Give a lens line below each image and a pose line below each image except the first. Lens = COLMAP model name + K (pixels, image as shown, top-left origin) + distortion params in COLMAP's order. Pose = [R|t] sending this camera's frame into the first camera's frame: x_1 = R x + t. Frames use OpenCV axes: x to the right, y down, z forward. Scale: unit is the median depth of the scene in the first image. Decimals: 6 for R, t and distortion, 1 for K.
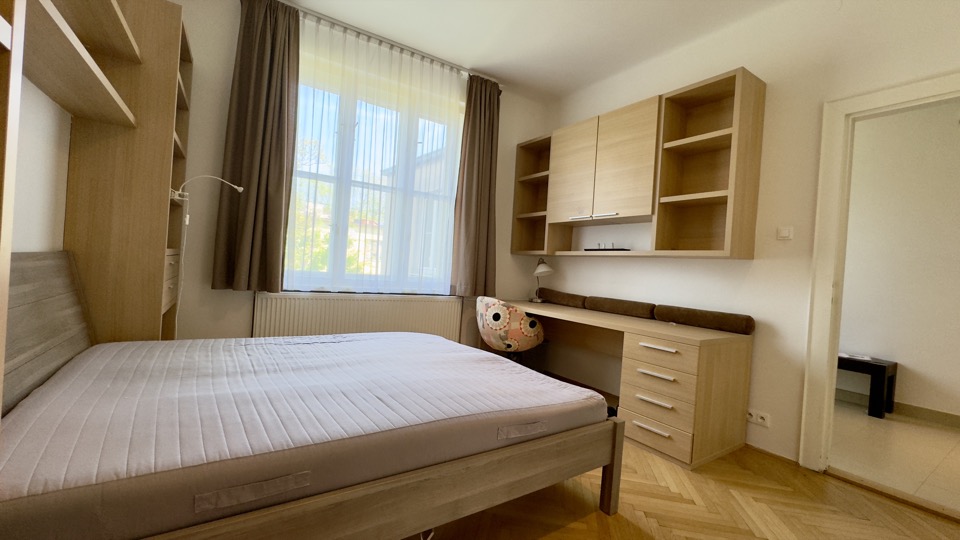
lens RADIAL K [[383.1, 0, 482.1], [0, 383.1, 270.2], [0, 0, 1]] dist [-0.000775, 0.000042]
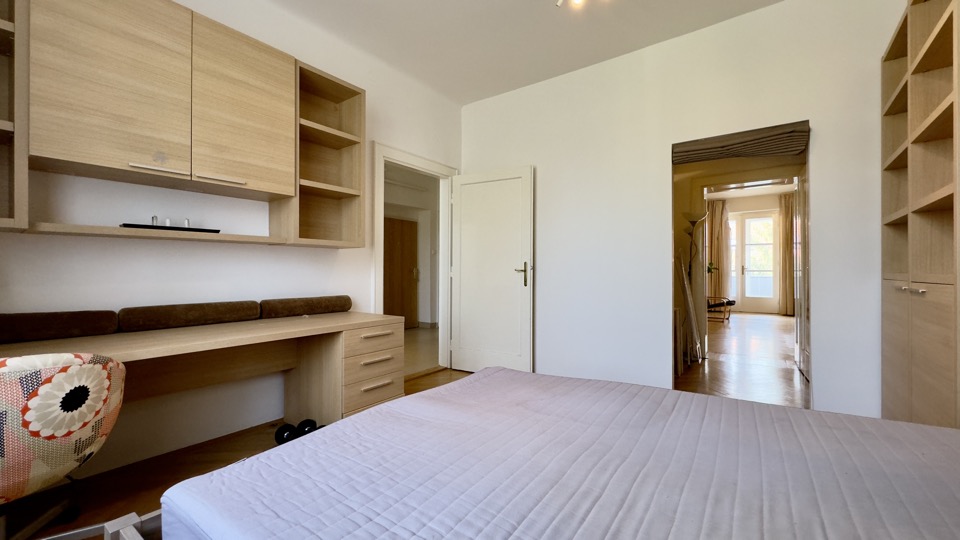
lens RADIAL K [[383.1, 0, 482.1], [0, 383.1, 270.2], [0, 0, 1]] dist [-0.000775, 0.000042]
pose [[-0.324972, -0.067349, 0.943323, -0.447002], [-0.017998, 0.997721, 0.065033, -0.036387], [-0.945553, 0.004156, -0.325443, 0.755418]]
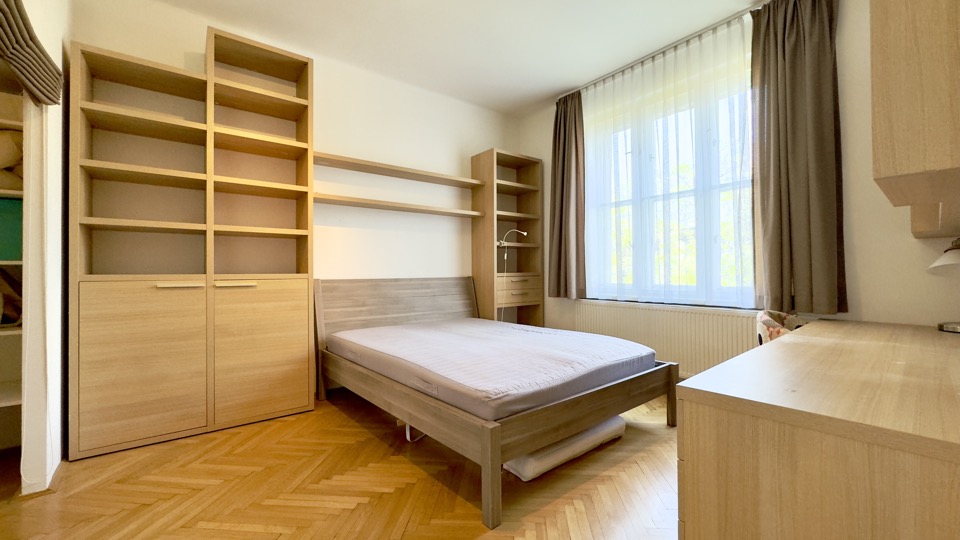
lens RADIAL K [[360.0, 0, 480.0], [0, 360.0, 270.0], [0, 0, 1]] dist [-0.000904, -0.000034]
pose [[0.145371, -0.076009, -0.986453, 0.614626], [0.009489, 0.997106, -0.075431, 0.042660], [0.989332, 0.001605, 0.145671, 0.424585]]
